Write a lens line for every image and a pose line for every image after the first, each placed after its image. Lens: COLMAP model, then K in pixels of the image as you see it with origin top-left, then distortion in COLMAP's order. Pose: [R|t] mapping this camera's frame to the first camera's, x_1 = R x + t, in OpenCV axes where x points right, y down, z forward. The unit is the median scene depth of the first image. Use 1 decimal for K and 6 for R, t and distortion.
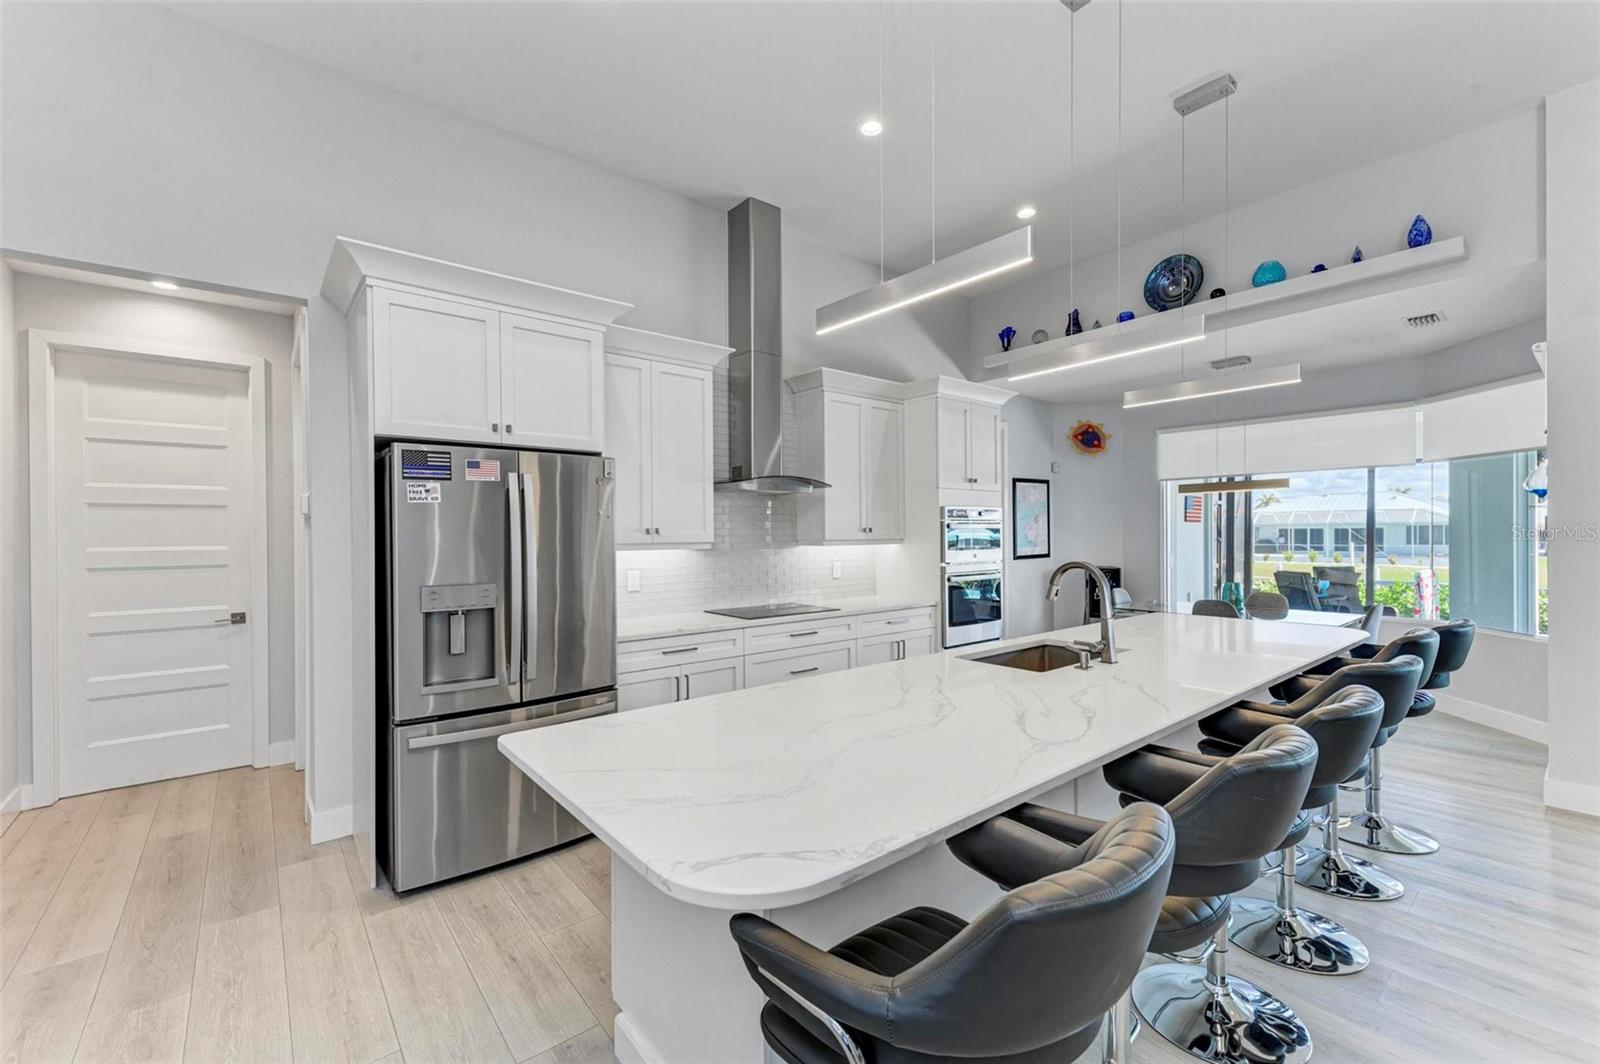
lens RADIAL K [[661.3, 0, 790.5], [0, 661.3, 536.3], [0, 0, 1]] dist [-0.002758, -0.001356]
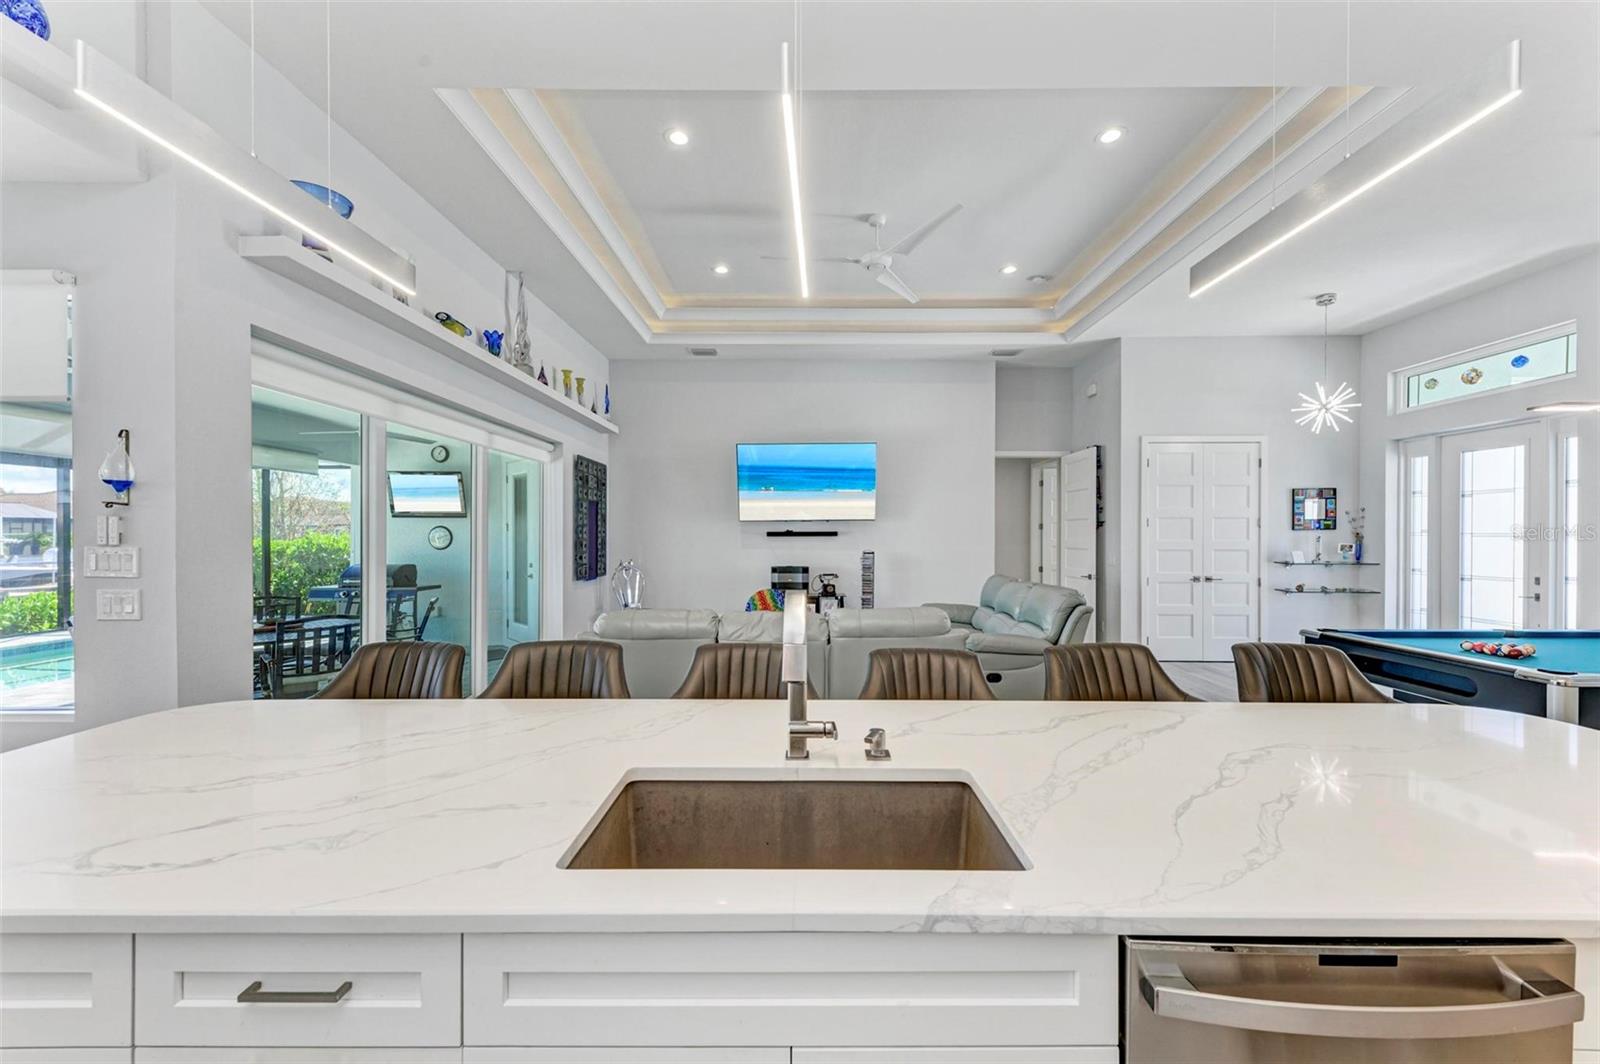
lens RADIAL K [[611.0, 0, 800.7], [0, 611.0, 540.4], [0, 0, 1]] dist [0.018836, -0.006096]
pose [[-0.775043, 0.002616, 0.631904, 0.076939], [0.006875, 0.999967, 0.004293, -0.001785], [-0.631872, 0.007672, -0.775035, 0.817317]]
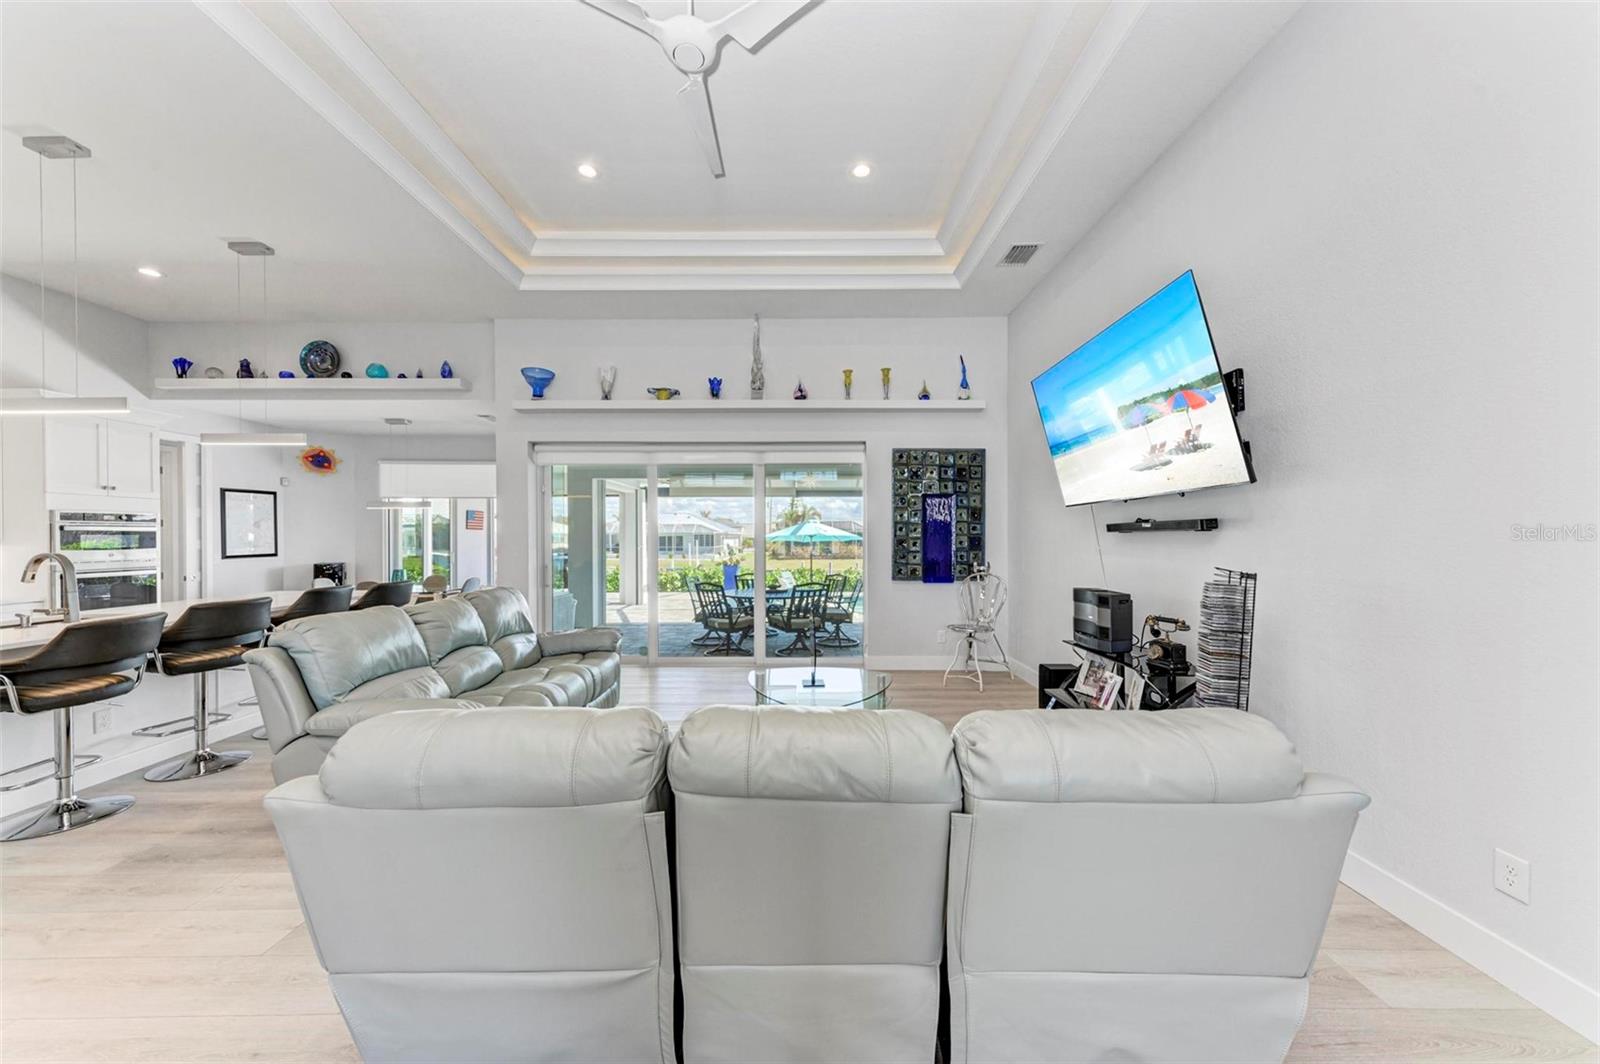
lens RADIAL K [[552.0, 0, 810.4], [0, 552.0, 536.6], [0, 0, 1]] dist [0.014977, -0.002526]
pose [[0.619280, 0.006844, 0.785140, 0.305372], [-0.000011, 0.999962, -0.008708, 0.007922], [-0.785170, 0.005384, 0.619257, -0.599007]]
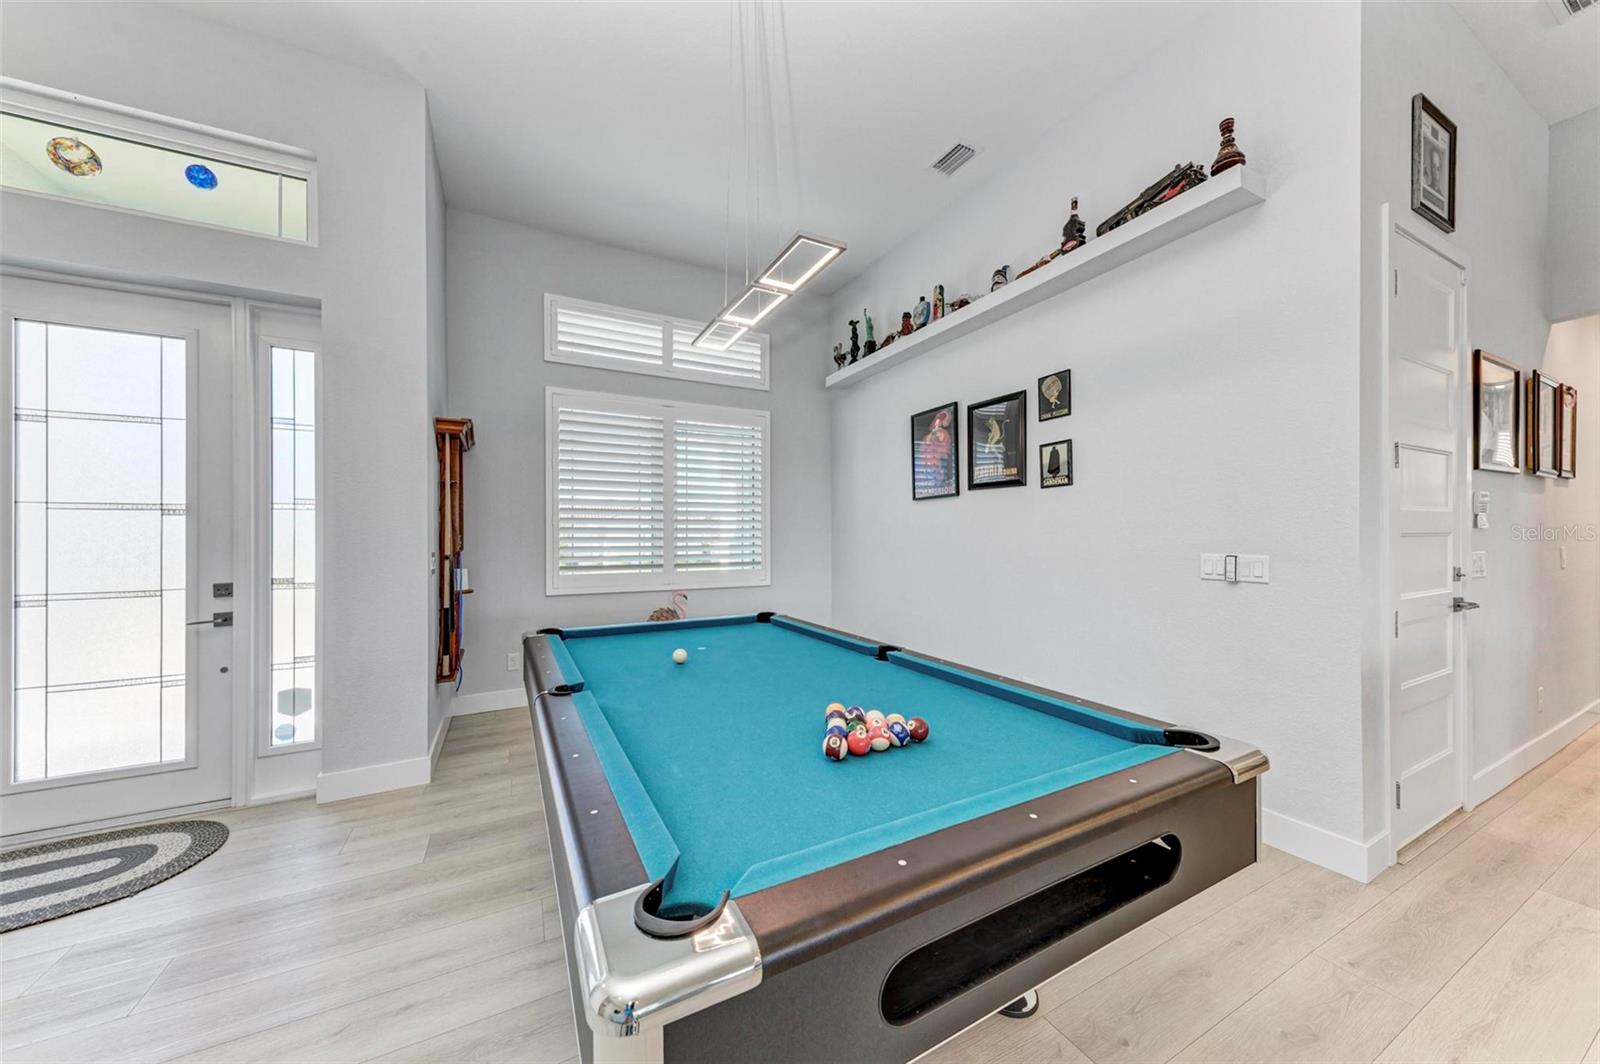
lens RADIAL K [[552.0, 0, 803.7], [0, 552.0, 535.0], [0, 0, 1]] dist [0.014977, -0.002526]
pose [[-0.196057, 0.011348, -0.980527, 0.196739], [0.003222, 0.999935, 0.010929, 0.027216], [0.980587, -0.001016, -0.196081, -0.268321]]
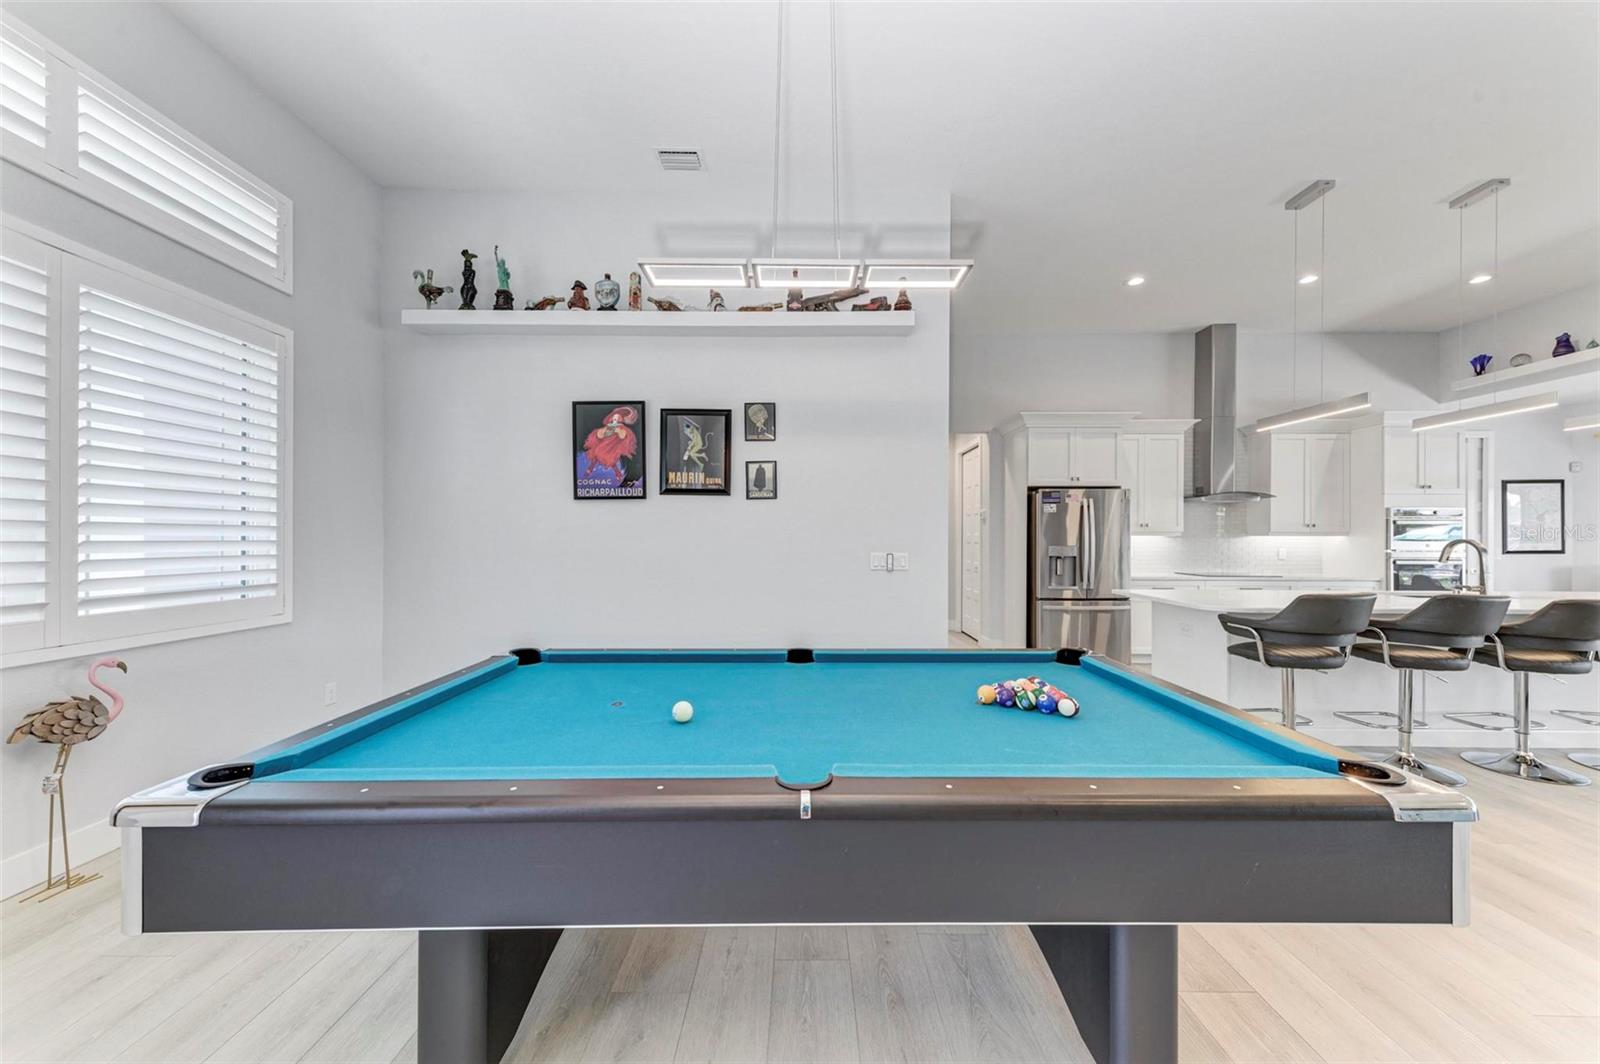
lens RADIAL K [[552.0, 0, 792.7], [0, 552.0, 538.5], [0, 0, 1]] dist [0.014977, -0.002526]
pose [[0.779640, 0.008956, -0.626164, -0.001859], [-0.010850, 0.999941, 0.000794, 0.032579], [0.626134, 0.006175, 0.779691, -0.709973]]
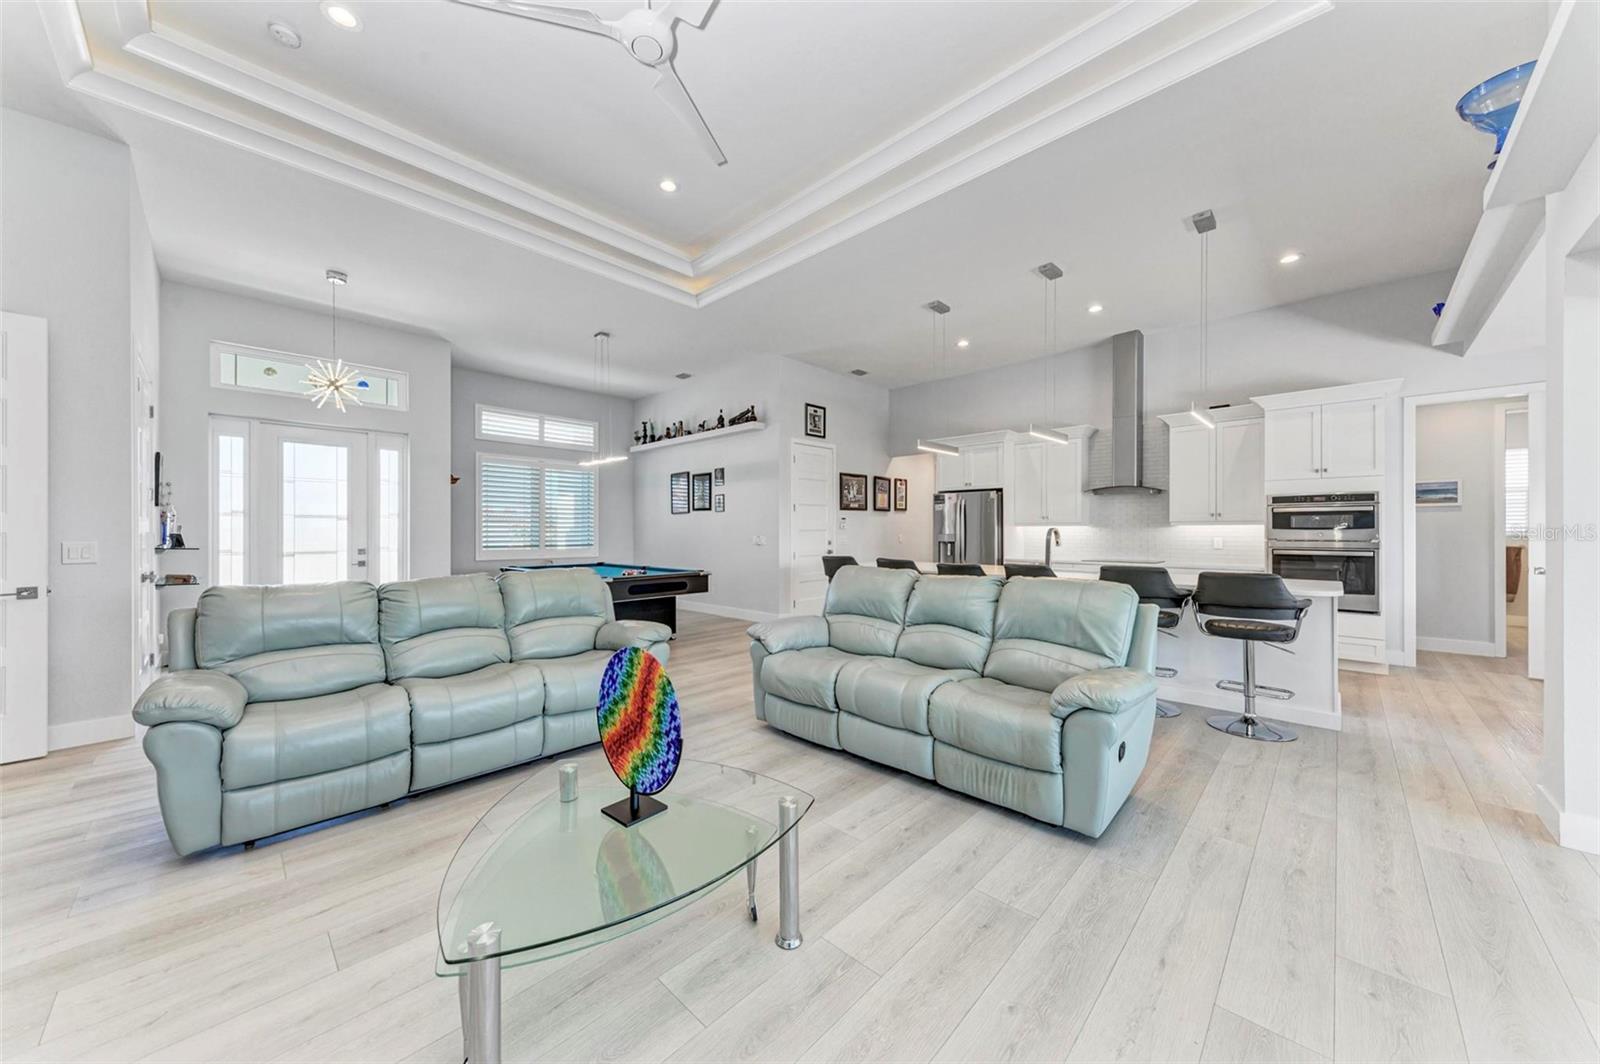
lens RADIAL K [[552.0, 0, 805.1], [0, 552.0, 529.5], [0, 0, 1]] dist [0.014977, -0.002526]
pose [[0.131432, 0.007426, -0.991297, 1.303337], [-0.003979, 0.999968, 0.006963, 0.019900], [0.991317, 0.003029, 0.131457, -0.051918]]
